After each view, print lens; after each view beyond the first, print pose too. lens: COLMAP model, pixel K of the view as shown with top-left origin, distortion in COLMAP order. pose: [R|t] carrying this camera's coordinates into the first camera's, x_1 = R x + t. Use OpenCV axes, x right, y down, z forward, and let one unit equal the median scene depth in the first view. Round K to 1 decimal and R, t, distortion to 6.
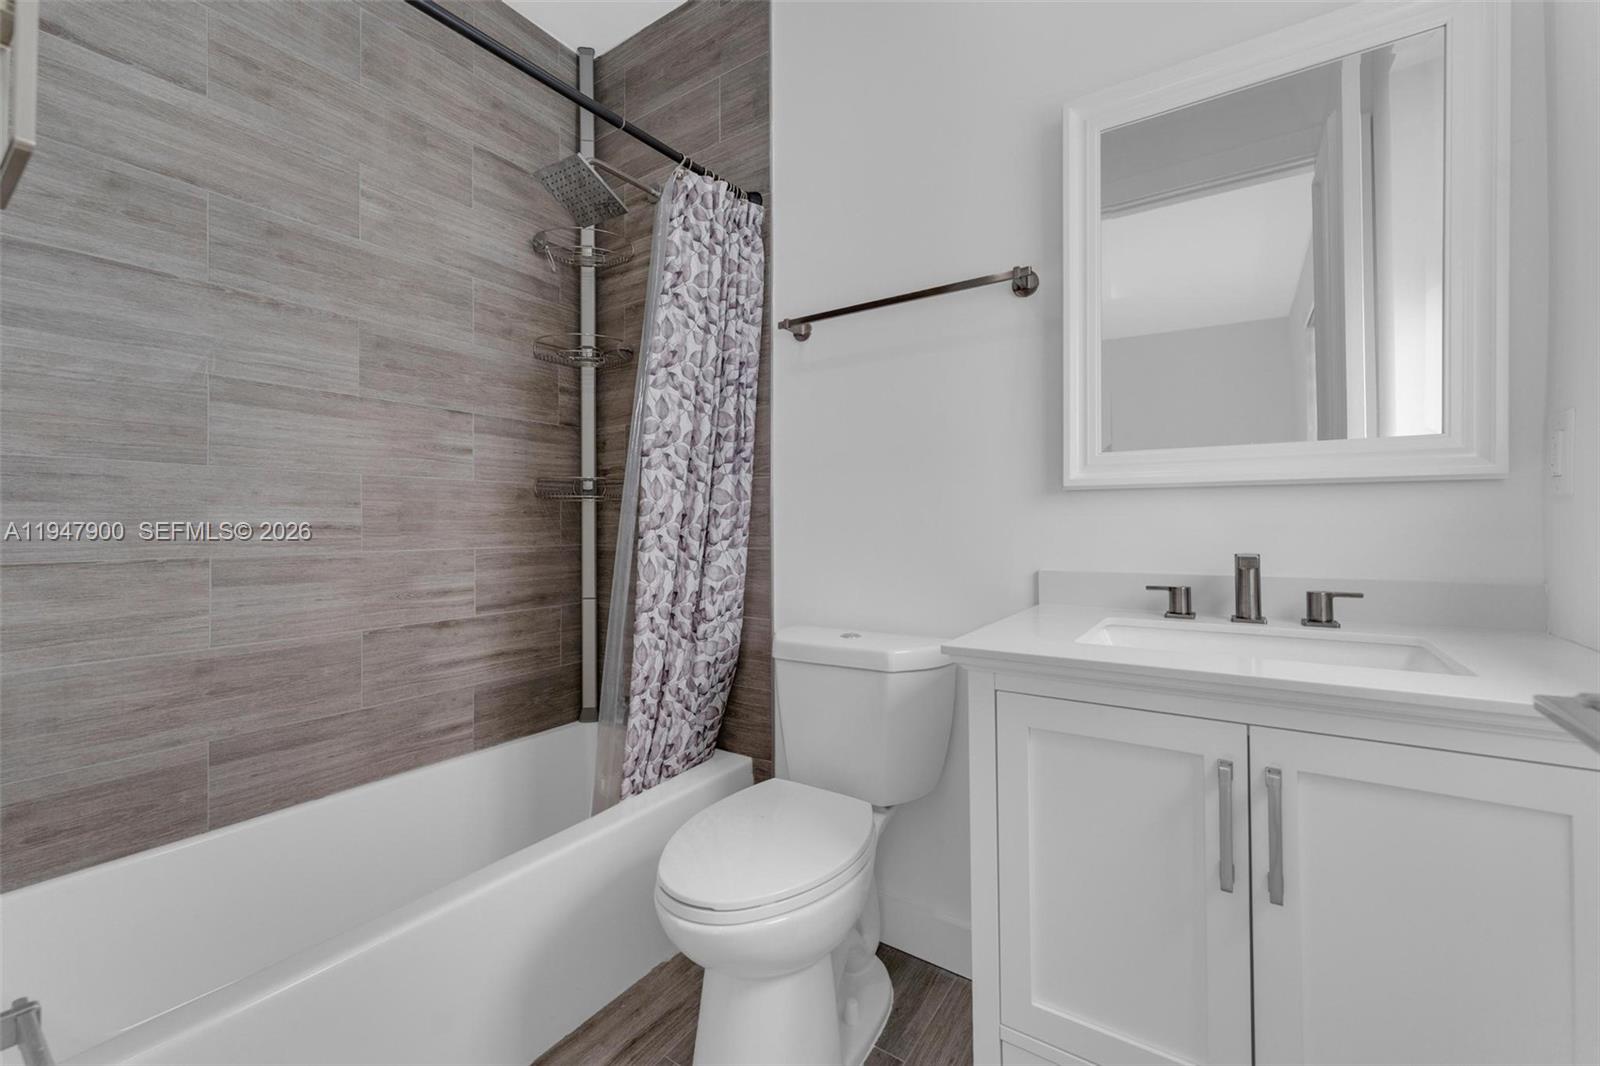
lens RADIAL K [[646.7, 0, 799.5], [0, 646.7, 521.6], [0, 0, 1]] dist [-0.003230, 0.000051]
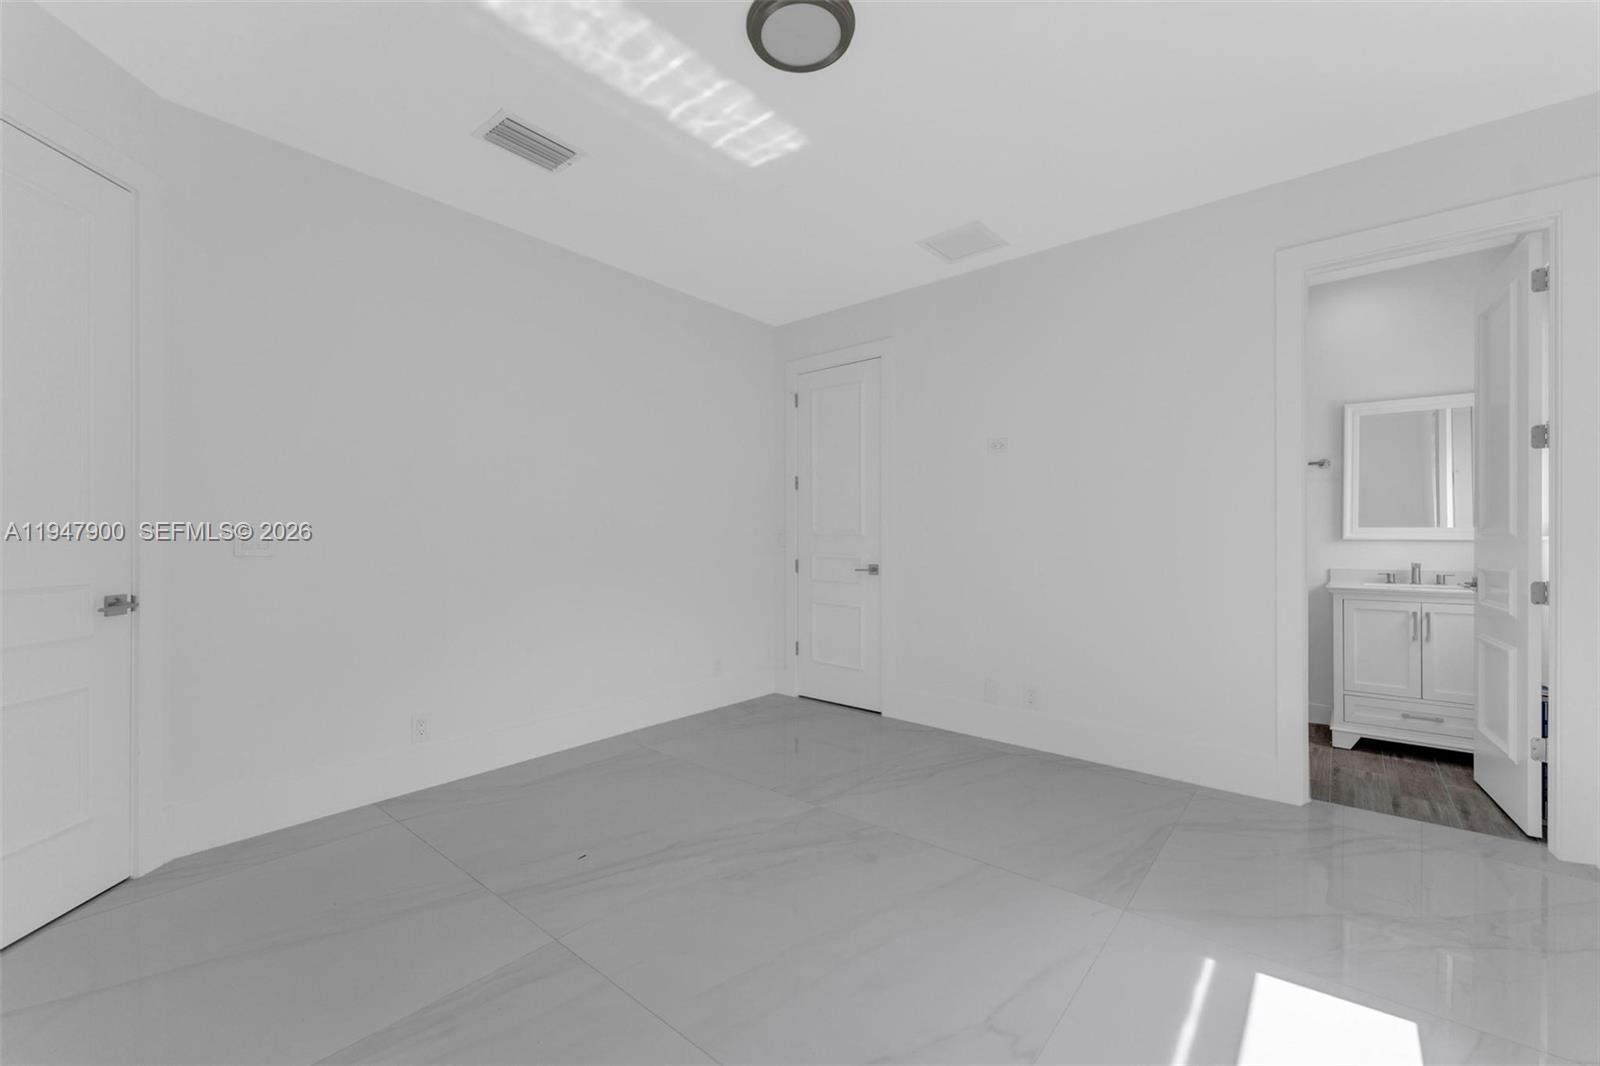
lens RADIAL K [[646.7, 0, 800.3], [0, 646.7, 537.4], [0, 0, 1]] dist [-0.003230, 0.000051]
pose [[0.993713, -0.005029, -0.111847, -1.967977], [0.007670, 0.999701, 0.023201, -0.173274], [0.111697, -0.023913, 0.993455, -2.497301]]
